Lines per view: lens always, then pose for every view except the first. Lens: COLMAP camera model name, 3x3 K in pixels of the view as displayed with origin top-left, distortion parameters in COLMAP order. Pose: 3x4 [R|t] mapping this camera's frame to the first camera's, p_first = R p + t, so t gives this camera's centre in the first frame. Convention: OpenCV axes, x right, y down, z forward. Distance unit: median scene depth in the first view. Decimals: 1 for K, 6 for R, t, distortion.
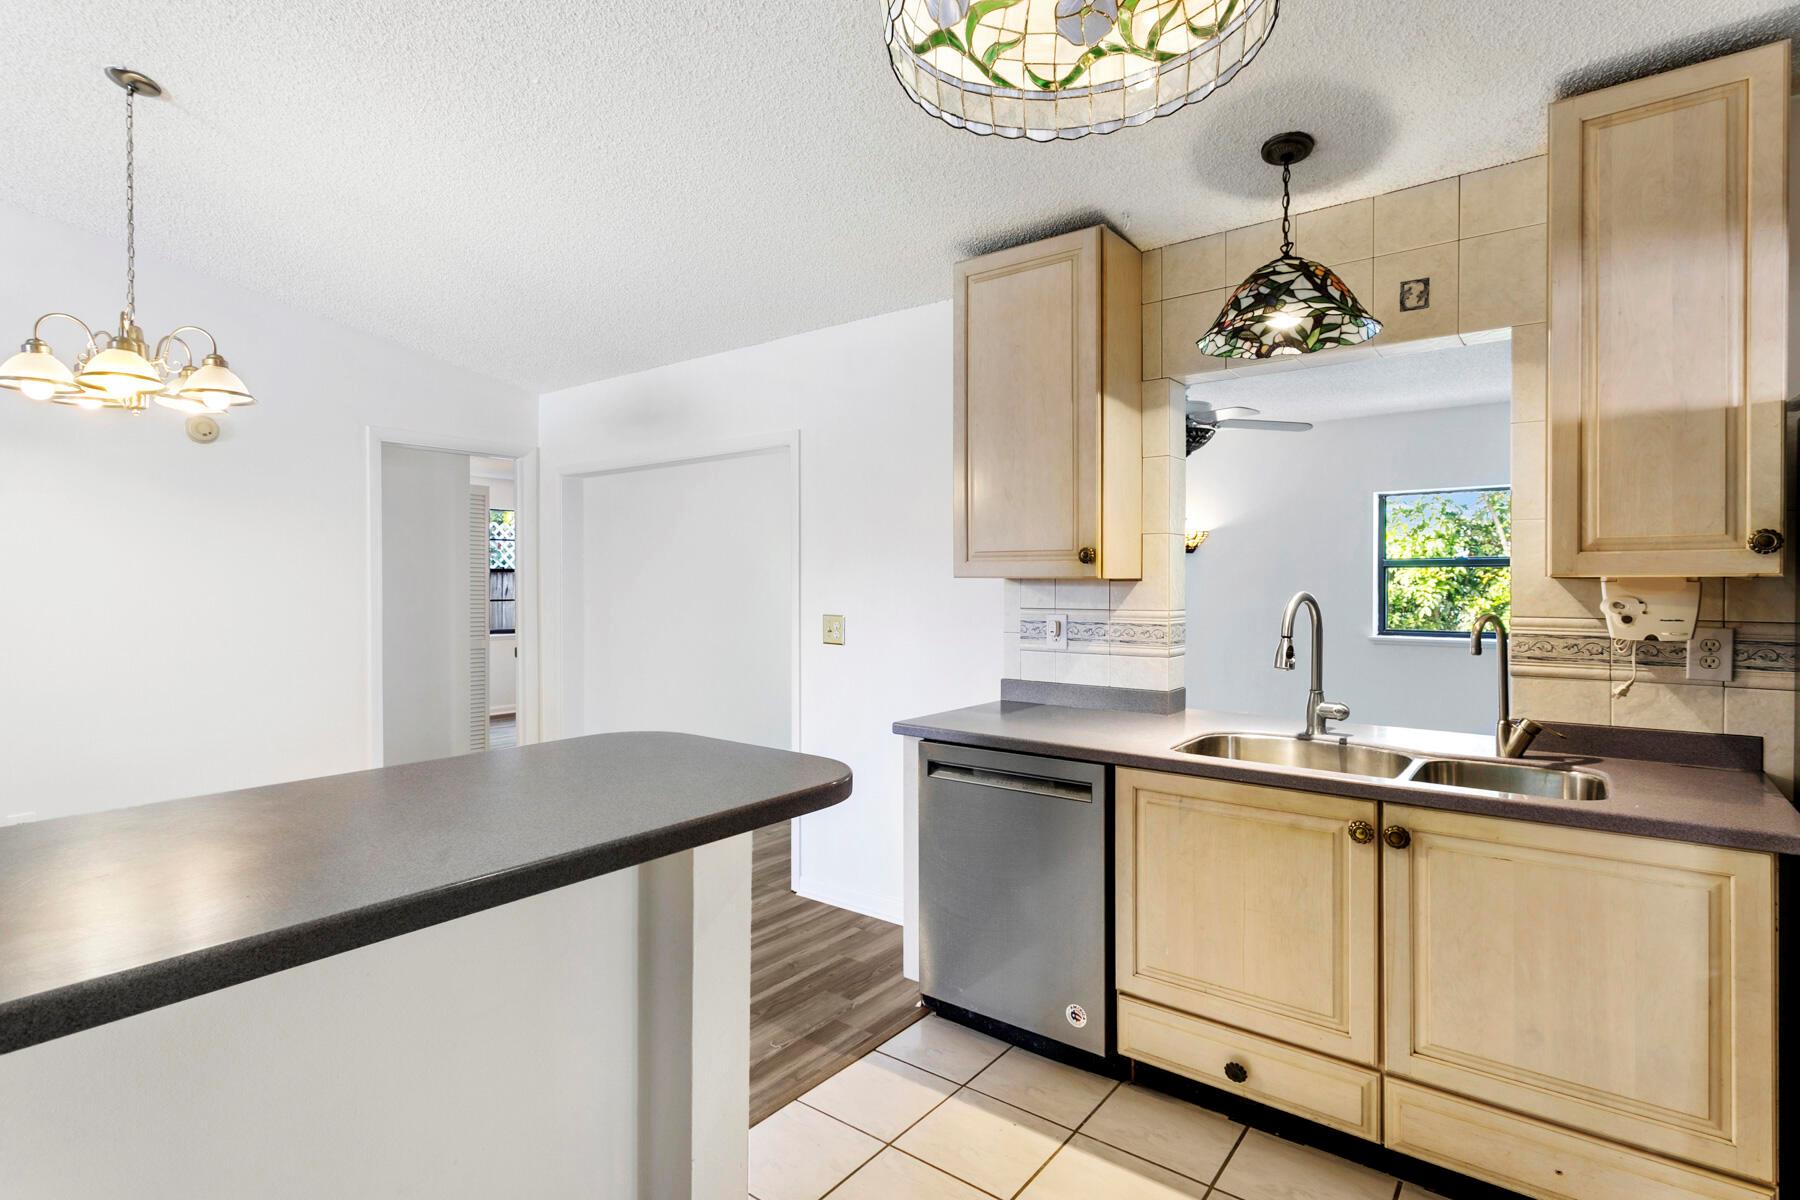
lens RADIAL K [[900.3, 0, 886.0], [0, 900.3, 590.5], [0, 0, 1]] dist [0.000671, 0.002995]
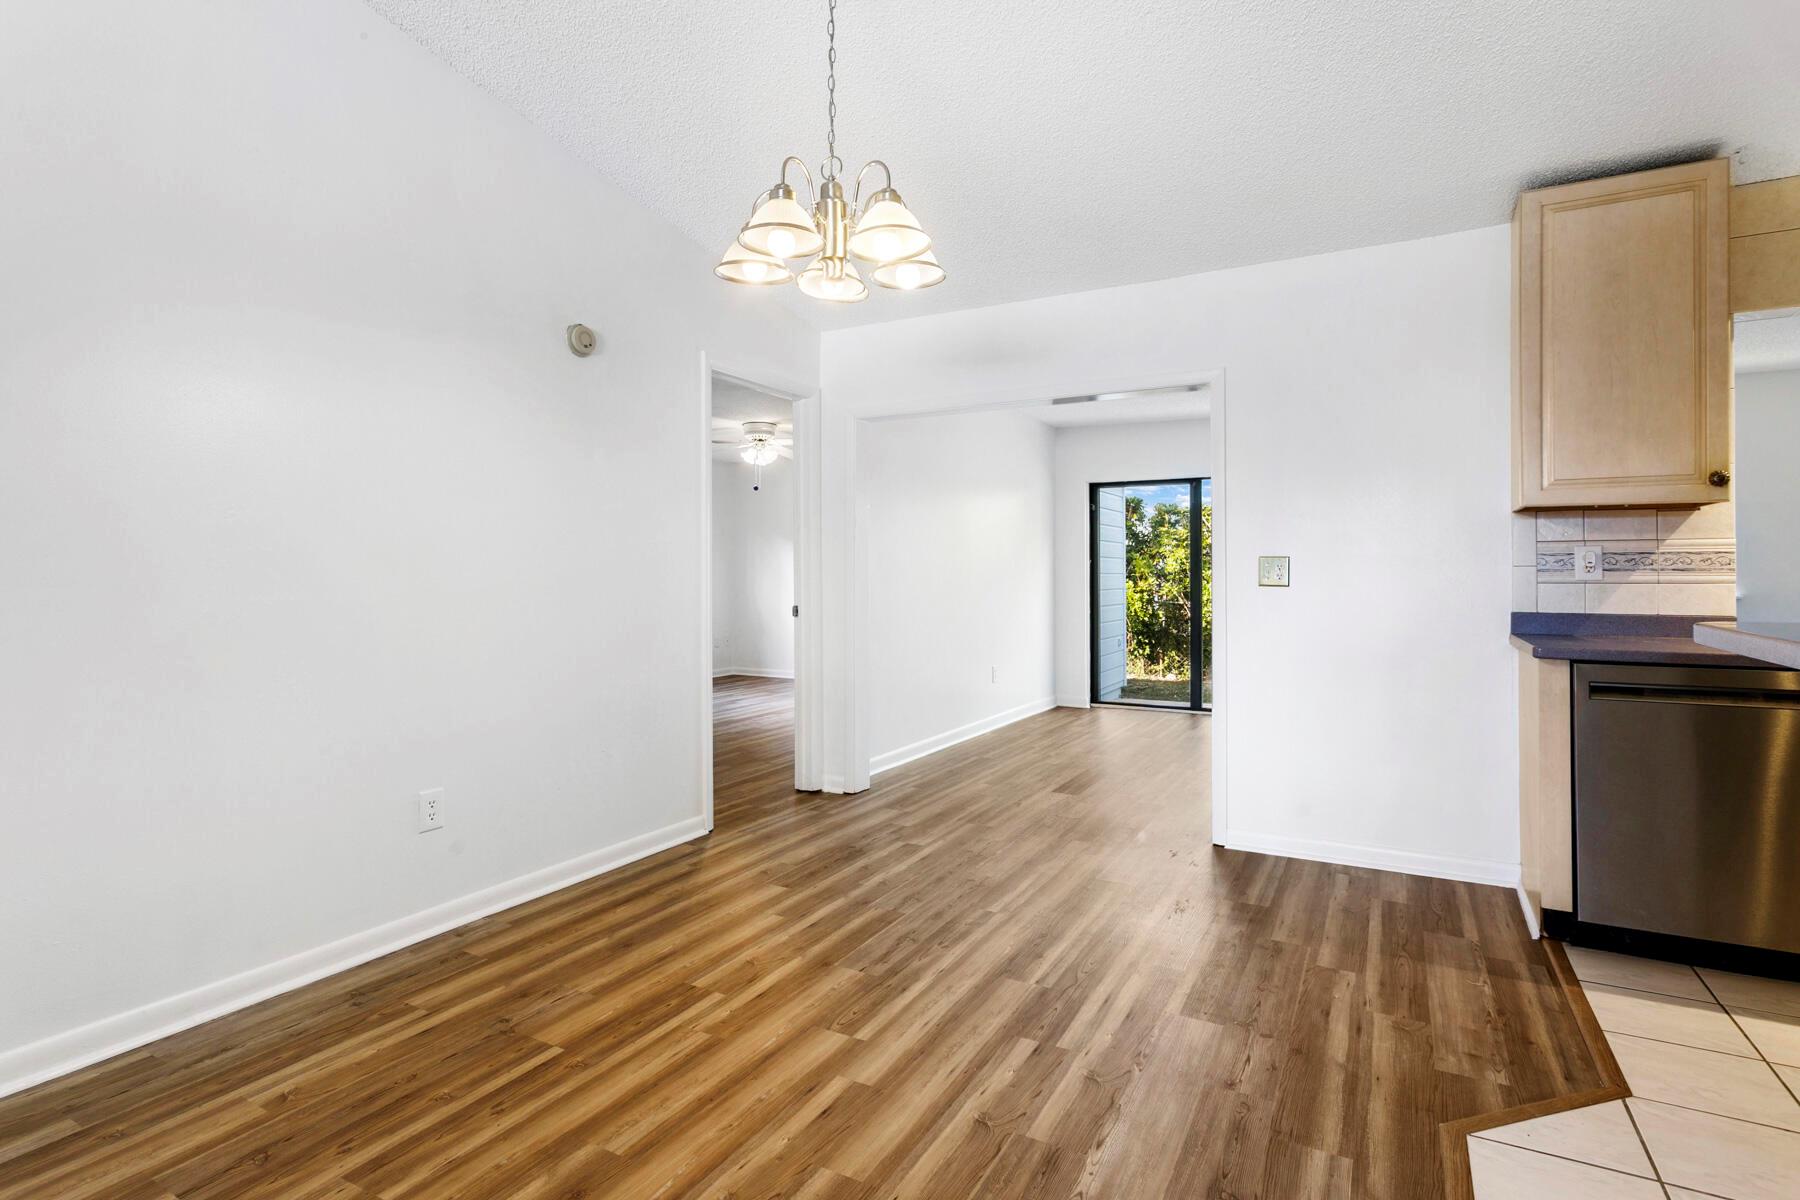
lens RADIAL K [[900.3, 0, 908.1], [0, 900.3, 573.0], [0, 0, 1]] dist [0.000671, 0.002995]
pose [[0.984238, -0.001909, 0.176837, -0.777354], [0.004148, 0.999916, -0.012296, 0.069148], [-0.176798, 0.012836, 0.984163, 0.140449]]
